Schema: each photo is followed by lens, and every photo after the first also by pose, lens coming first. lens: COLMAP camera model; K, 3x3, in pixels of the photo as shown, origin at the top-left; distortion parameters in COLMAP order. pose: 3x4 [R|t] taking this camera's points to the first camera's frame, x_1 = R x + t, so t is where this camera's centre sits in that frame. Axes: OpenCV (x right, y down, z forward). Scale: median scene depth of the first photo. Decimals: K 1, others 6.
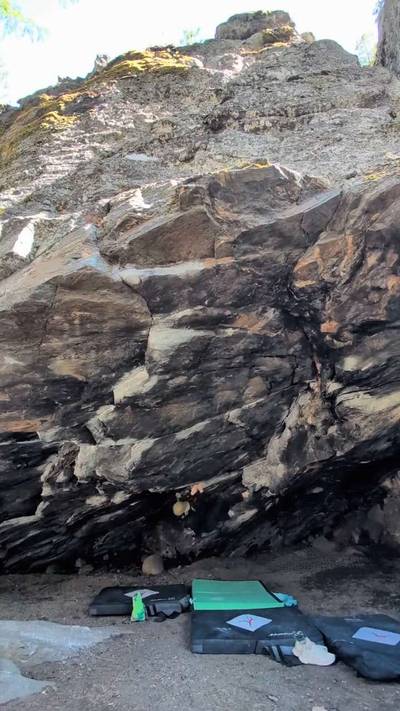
lens RADIAL K [[307.6, 0, 198.2], [0, 307.6, 352.6], [0, 0, 1]] dist [-0.005679, 0.001717]
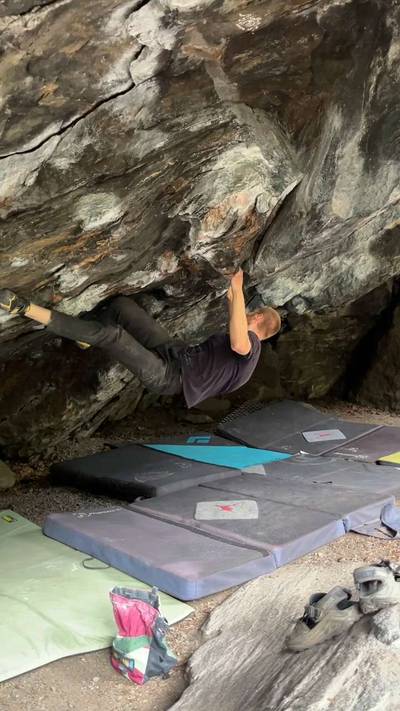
lens RADIAL K [[613.5, 0, 203.4], [0, 613.5, 354.2], [0, 0, 1]] dist [0.082534, -0.076008]
pose [[0.700385, -0.016237, 0.713580, -0.652772], [-0.285268, 0.910055, 0.300701, 0.269146], [-0.654280, -0.414168, 0.632758, 0.429076]]
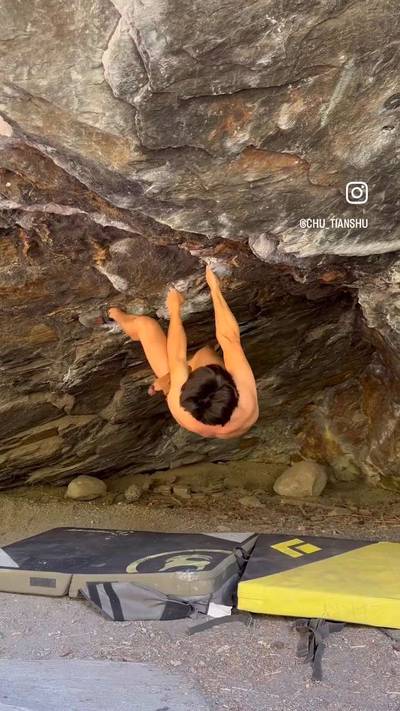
lens RADIAL K [[613.5, 0, 196.5], [0, 613.5, 341.0], [0, 0, 1]] dist [0.082534, -0.076008]
pose [[0.946010, -0.023975, -0.323251, -0.029113], [0.135256, 0.935487, 0.326451, 0.293952], [0.294570, -0.352547, 0.888222, 0.406873]]
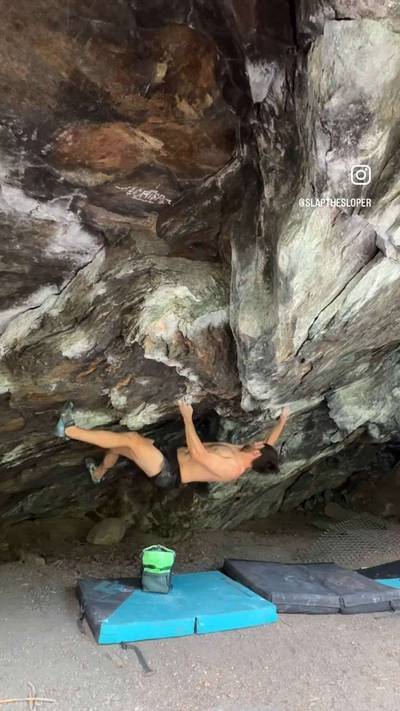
lens RADIAL K [[396.8, 0, 191.9], [0, 396.8, 339.4], [0, 0, 1]] dist [-0.001526, 0.000481]
pose [[0.944825, 0.144235, 0.294112, -0.375395], [-0.187212, 0.974526, 0.123495, 0.256740], [-0.268807, -0.171742, 0.947759, 0.403444]]
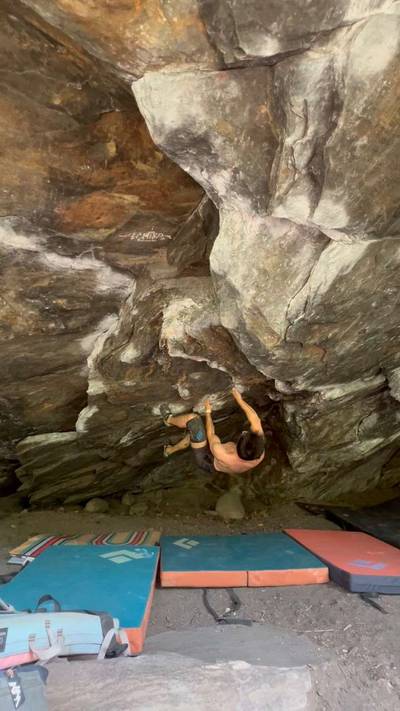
lens RADIAL K [[323.2, 0, 199.8], [0, 323.2, 353.5], [0, 0, 1]] dist [-0.000898, -0.000085]
pose [[0.999283, 0.023742, -0.029508, -0.251613], [-0.018566, 0.986164, 0.164731, 0.256804], [0.033011, -0.164065, 0.985897, 0.365938]]
